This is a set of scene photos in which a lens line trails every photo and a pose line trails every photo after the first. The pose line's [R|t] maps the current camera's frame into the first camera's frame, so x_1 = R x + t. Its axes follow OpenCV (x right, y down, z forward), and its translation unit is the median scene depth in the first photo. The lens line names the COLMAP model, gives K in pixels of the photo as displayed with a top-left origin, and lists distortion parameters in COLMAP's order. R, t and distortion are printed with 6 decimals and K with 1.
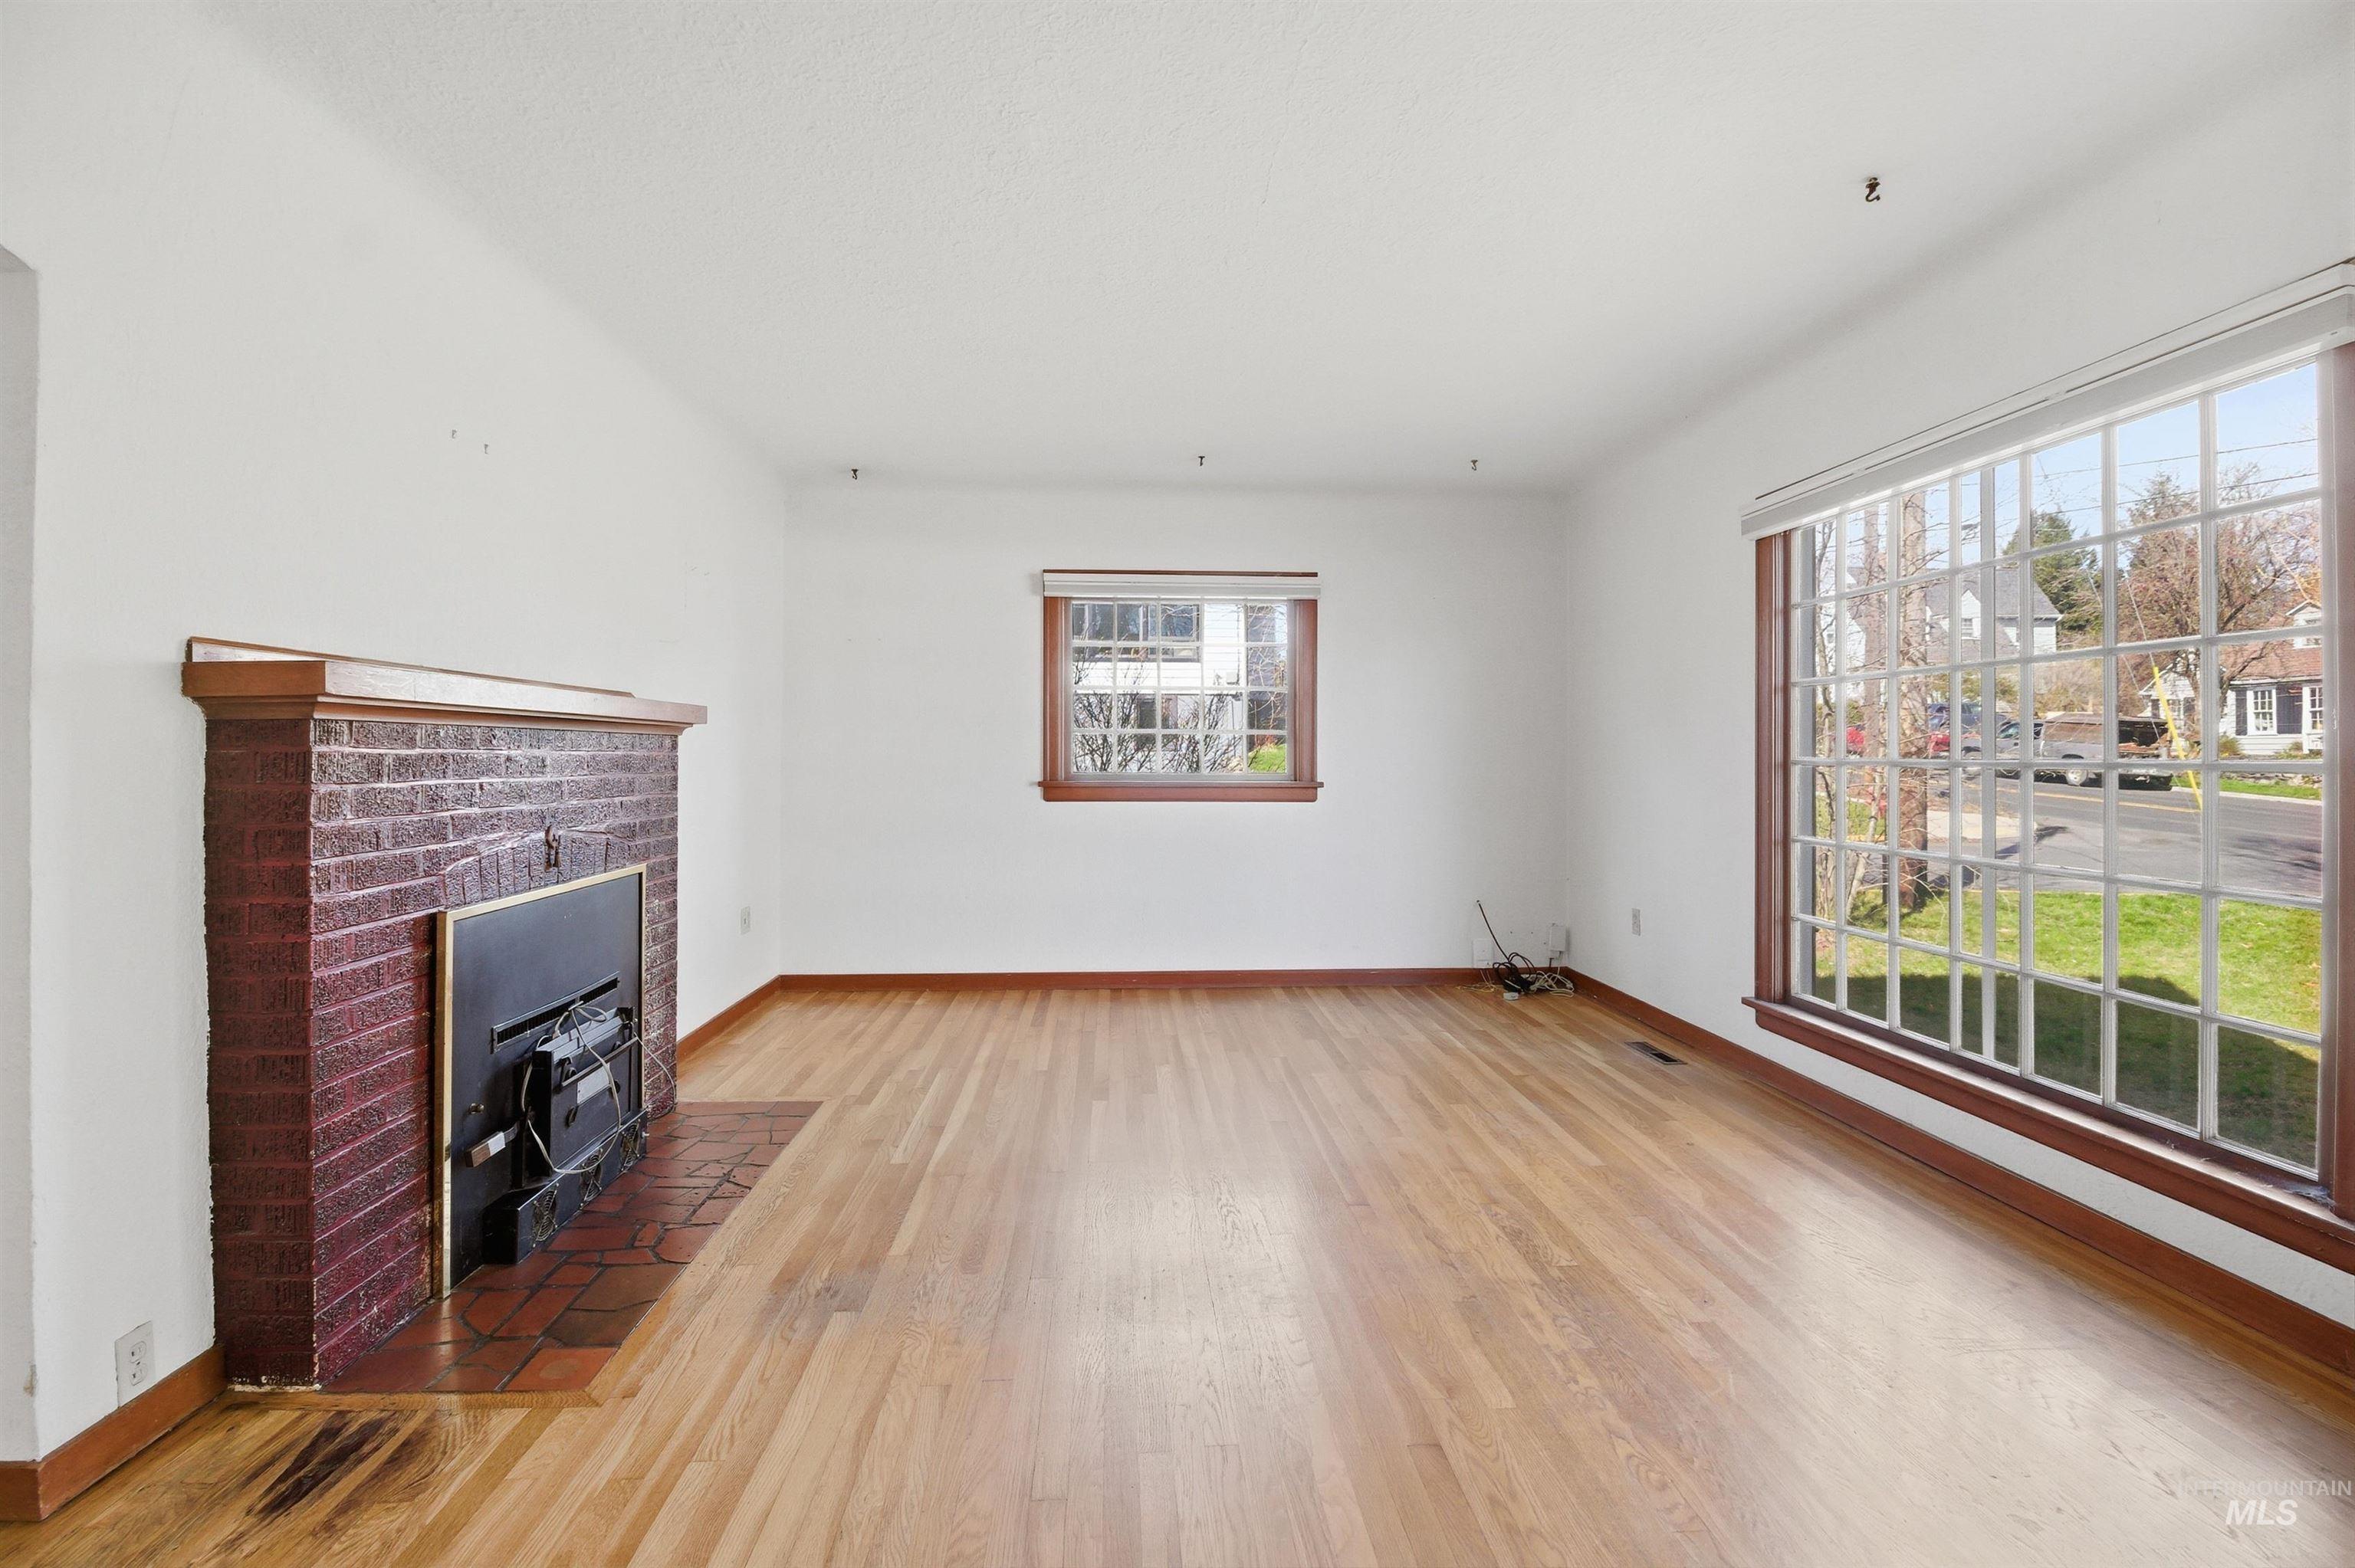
lens RADIAL K [[1089.4, 0, 1178.0], [0, 1089.4, 749.2], [0, 0, 1]] dist [0.001896, -0.013428]
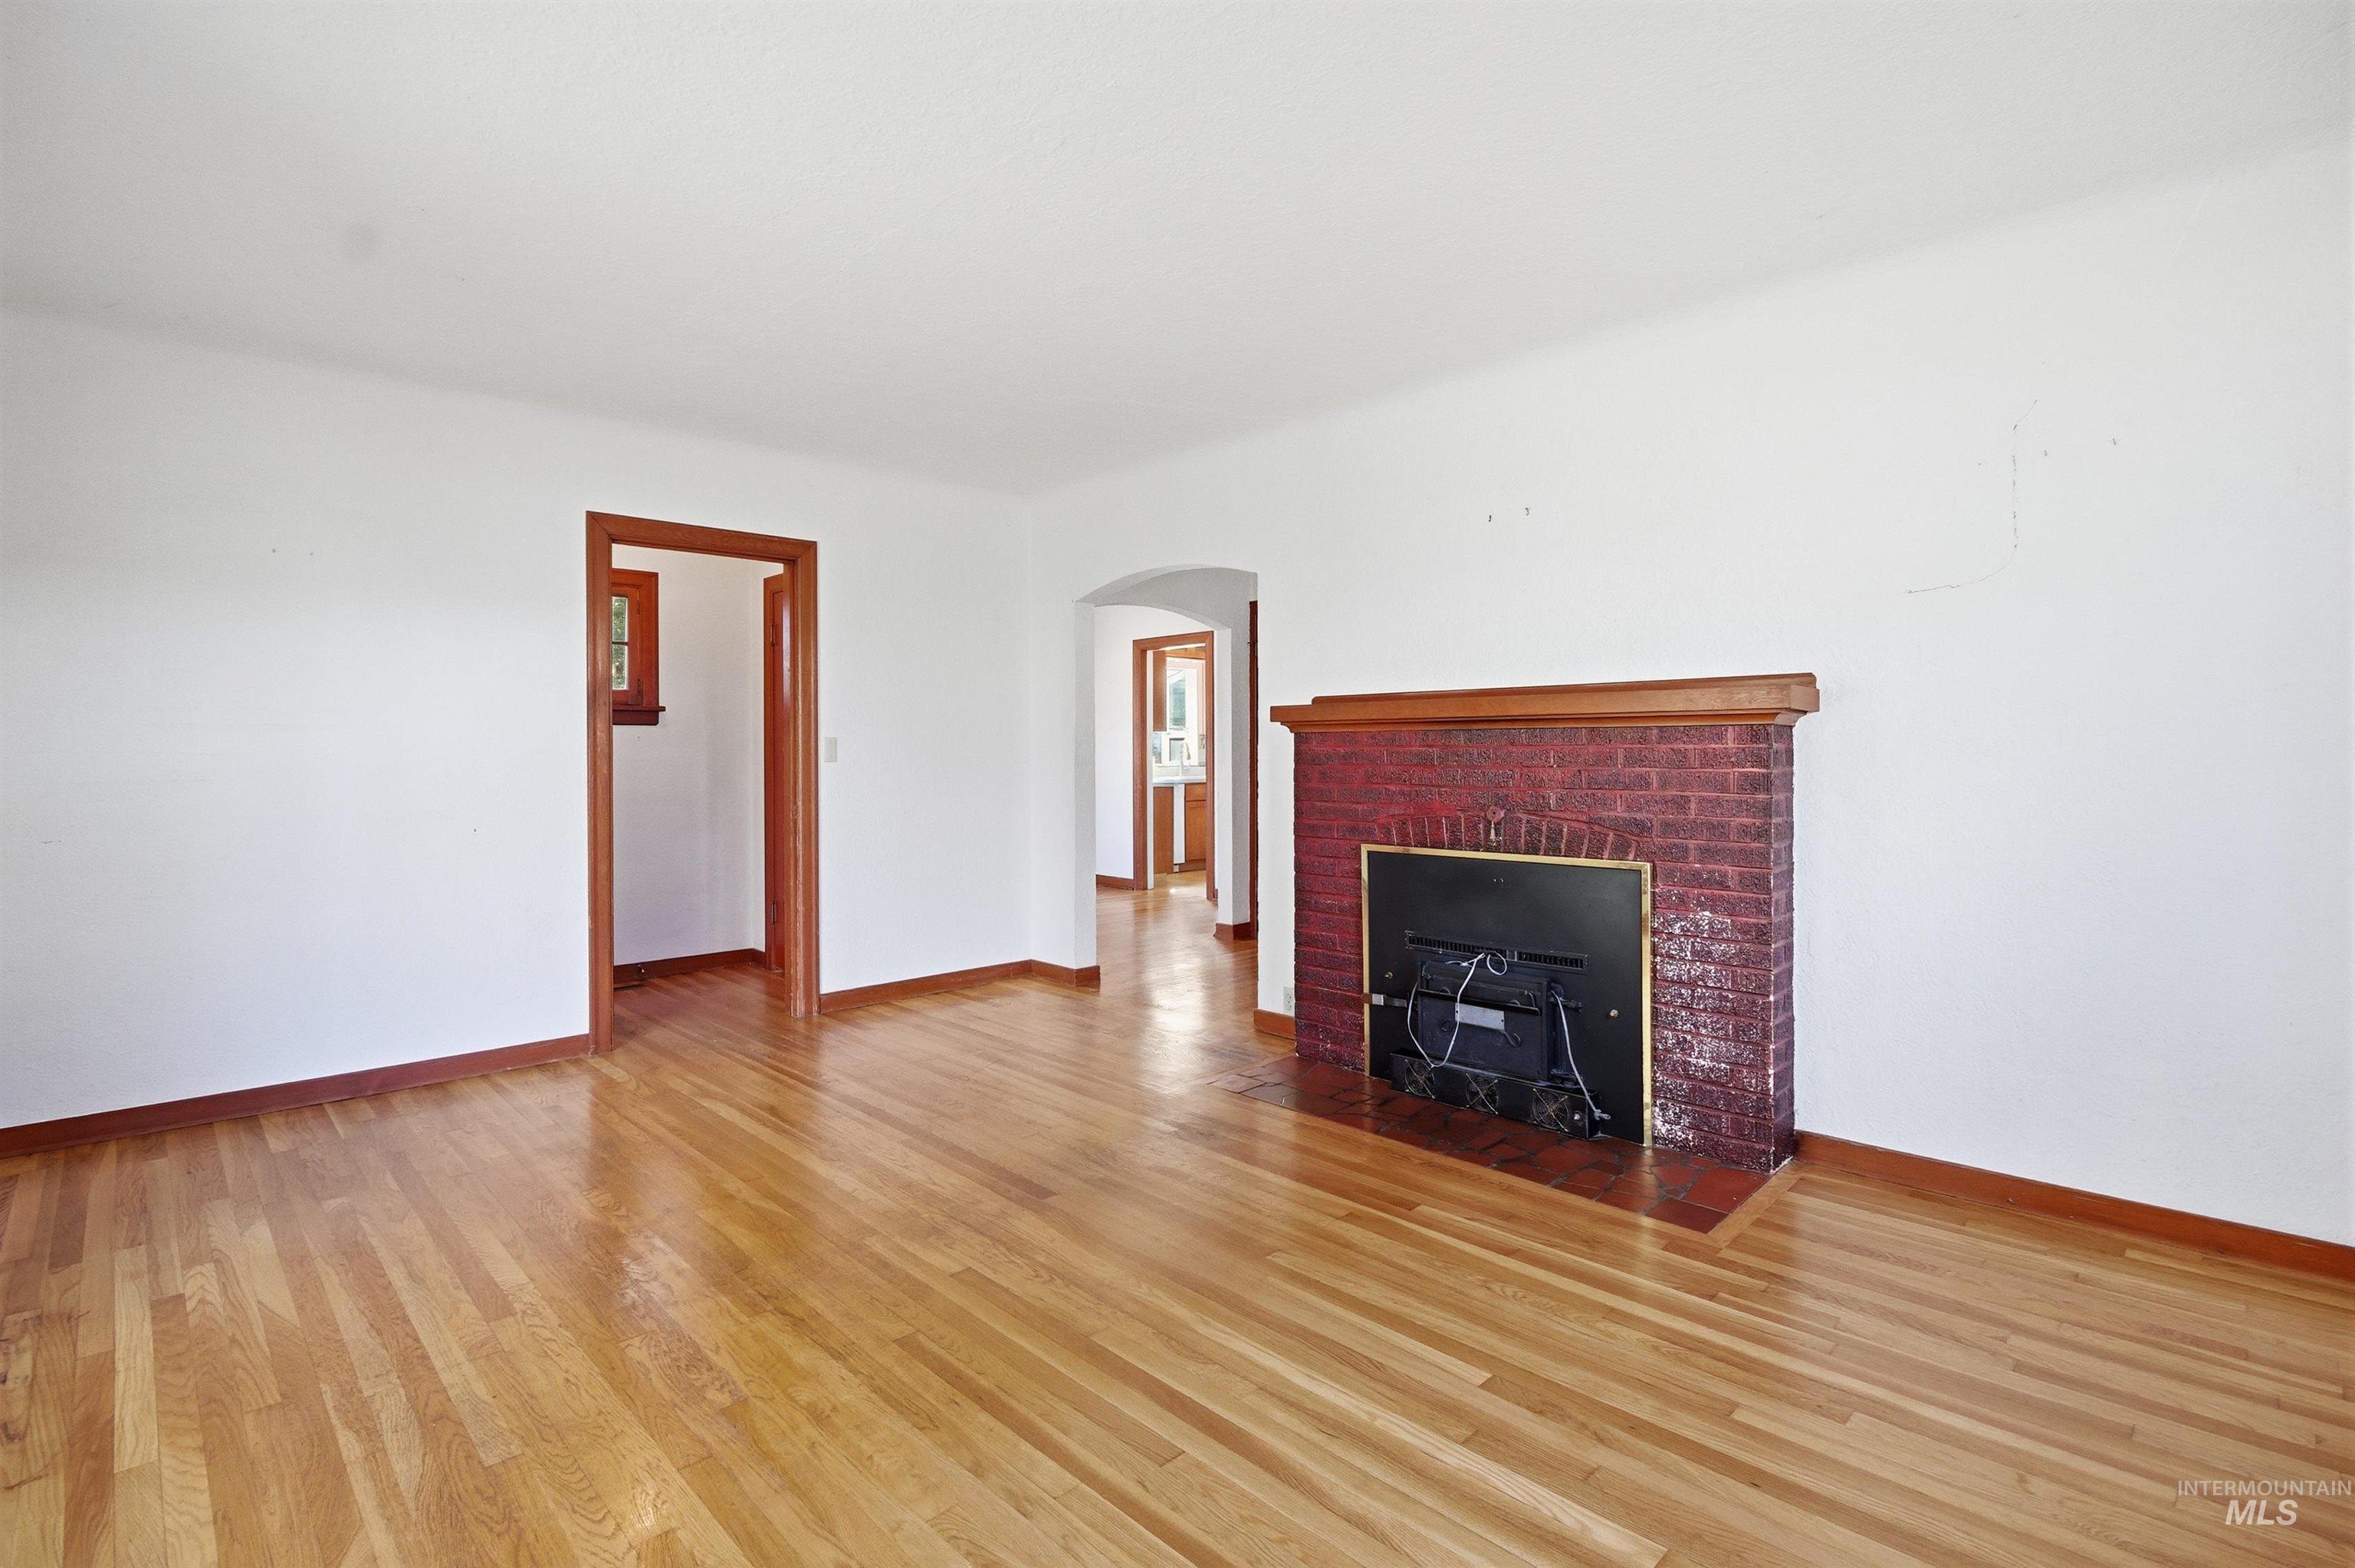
lens RADIAL K [[1087.8, 0, 1176.2], [0, 1087.8, 750.5], [0, 0, 1]] dist [0.000038, -0.000144]
pose [[-0.758557, -0.000420, -0.651607, 0.424623], [0.005542, 0.999959, -0.007096, 0.010721], [0.651583, -0.008994, -0.758524, 1.391485]]
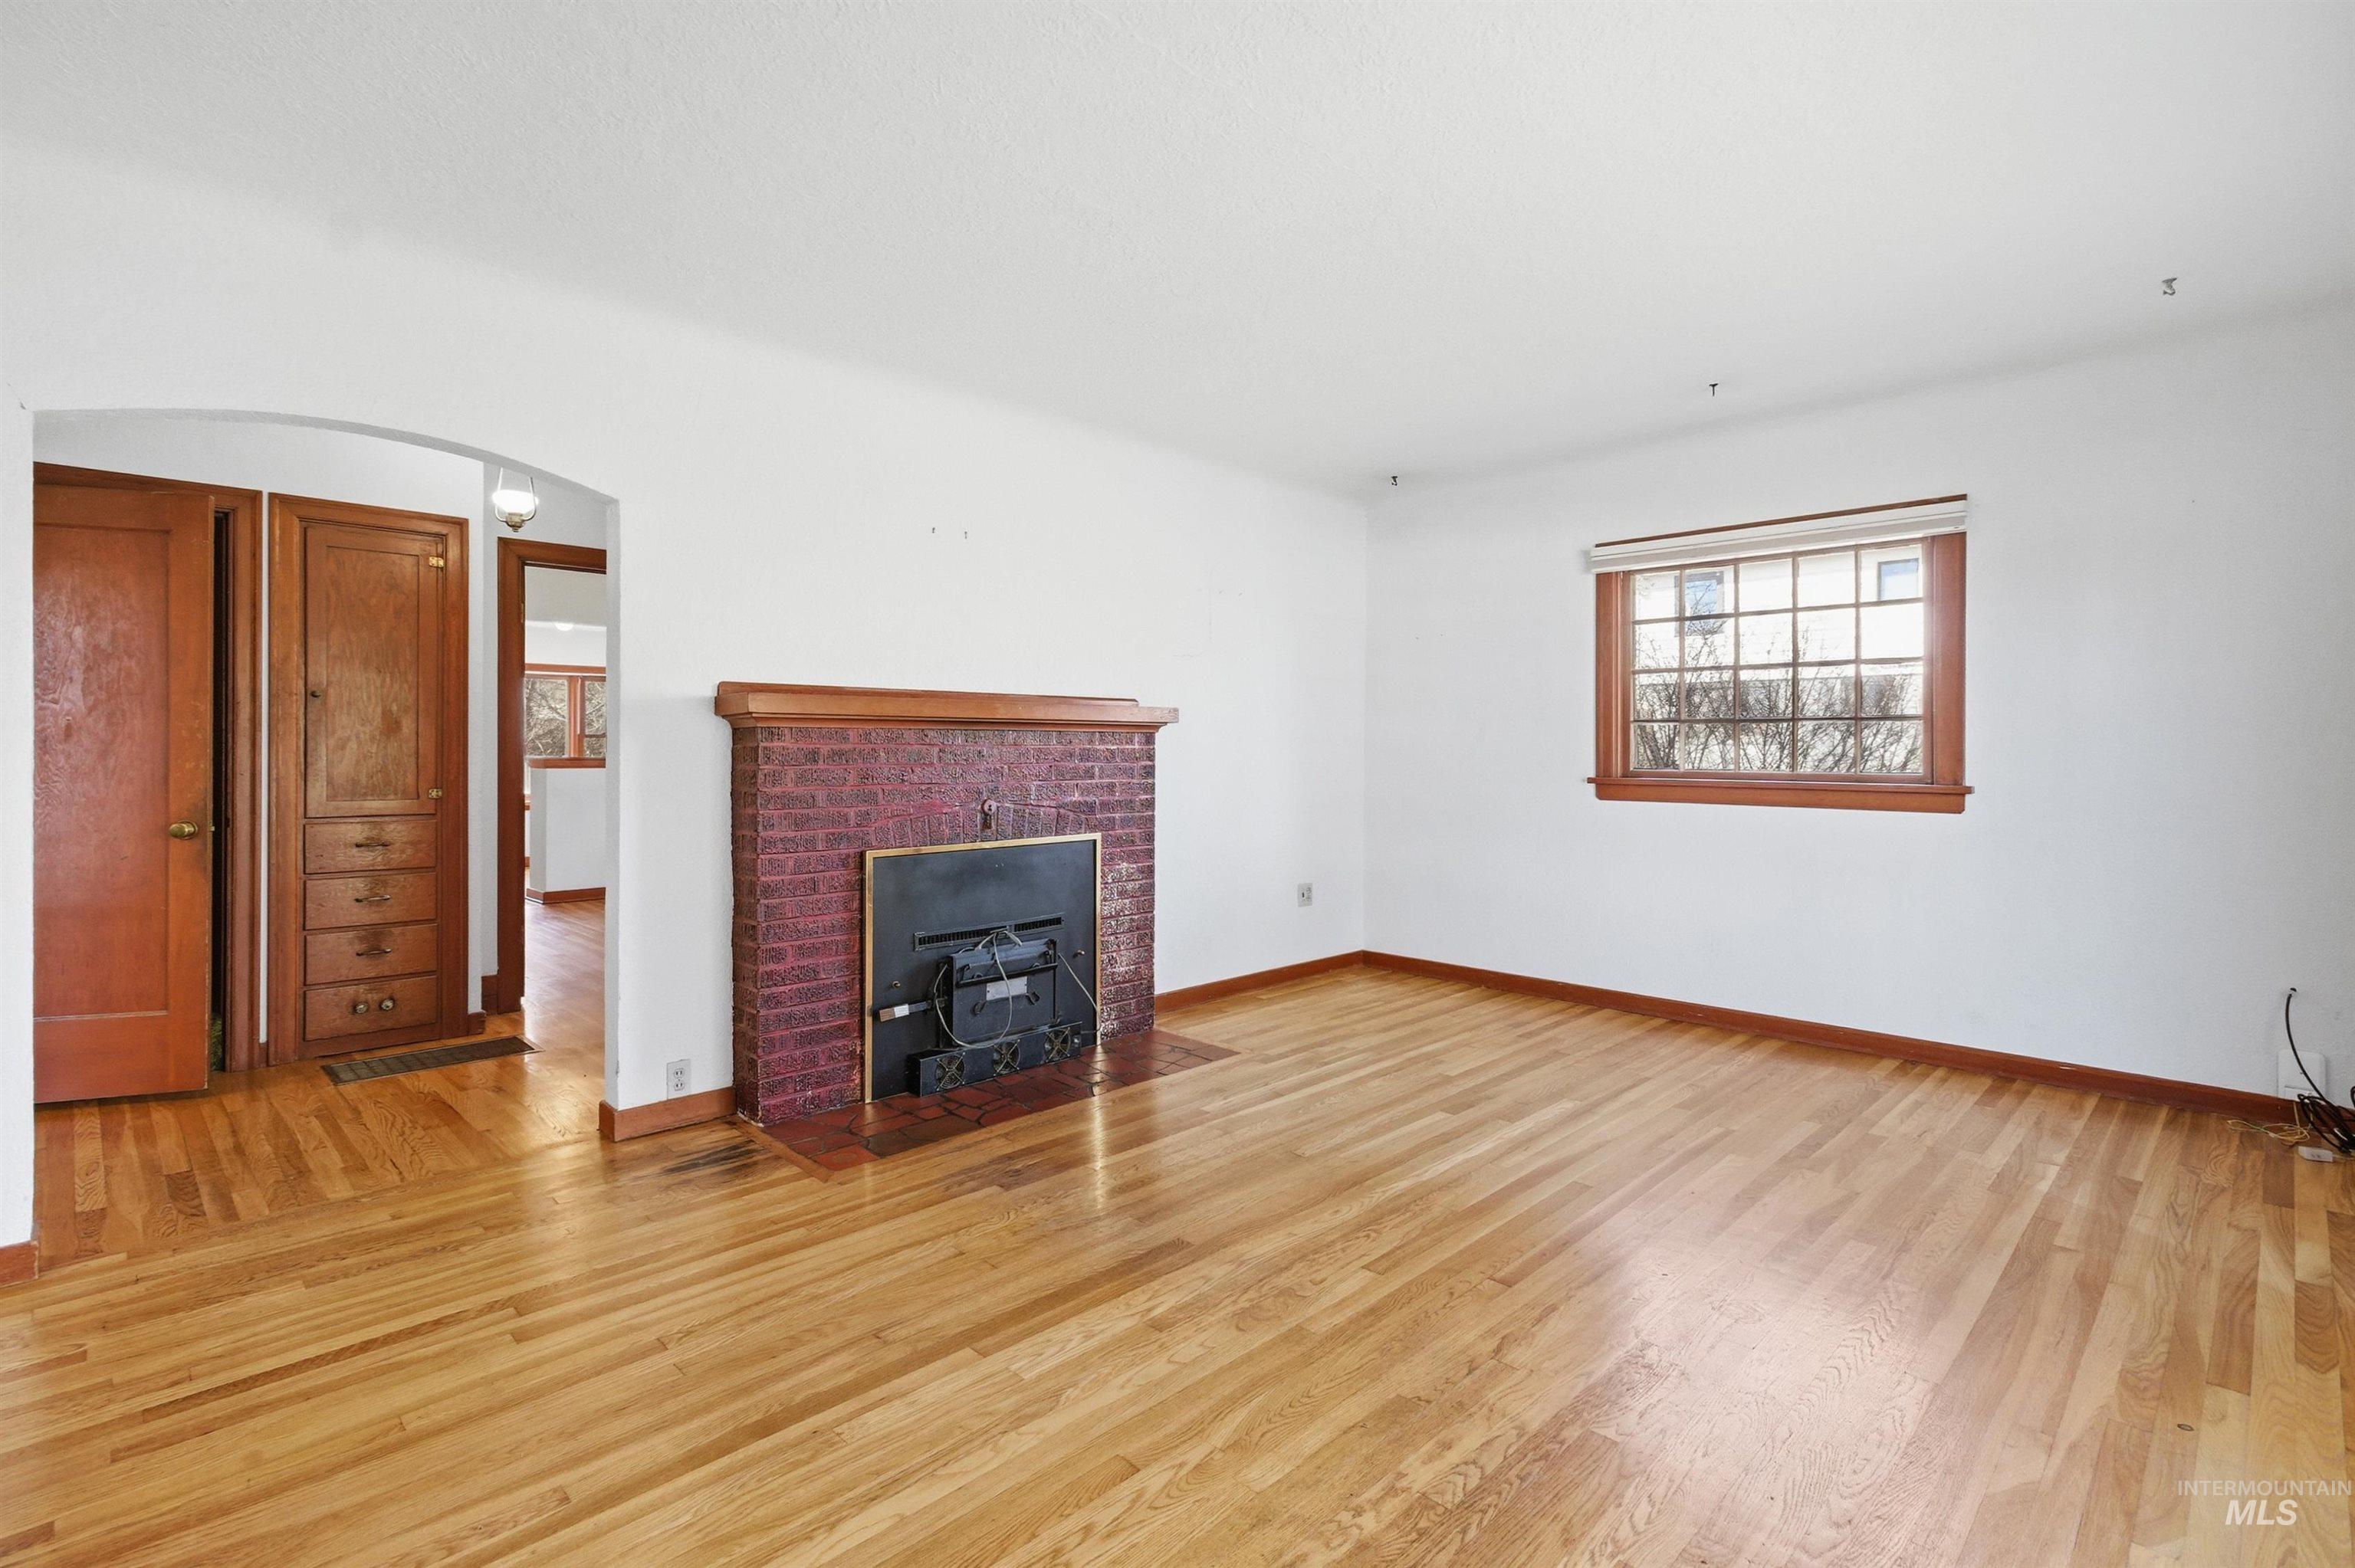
lens RADIAL K [[1104.7, 0, 1181.3], [0, 1104.7, 750.1], [0, 0, 1]] dist [0.002607, 0.000793]
pose [[0.659503, 0.001312, -0.751701, 0.527192], [0.003913, 0.999979, 0.005179, 0.000922], [0.751692, -0.006357, 0.659484, 0.205727]]
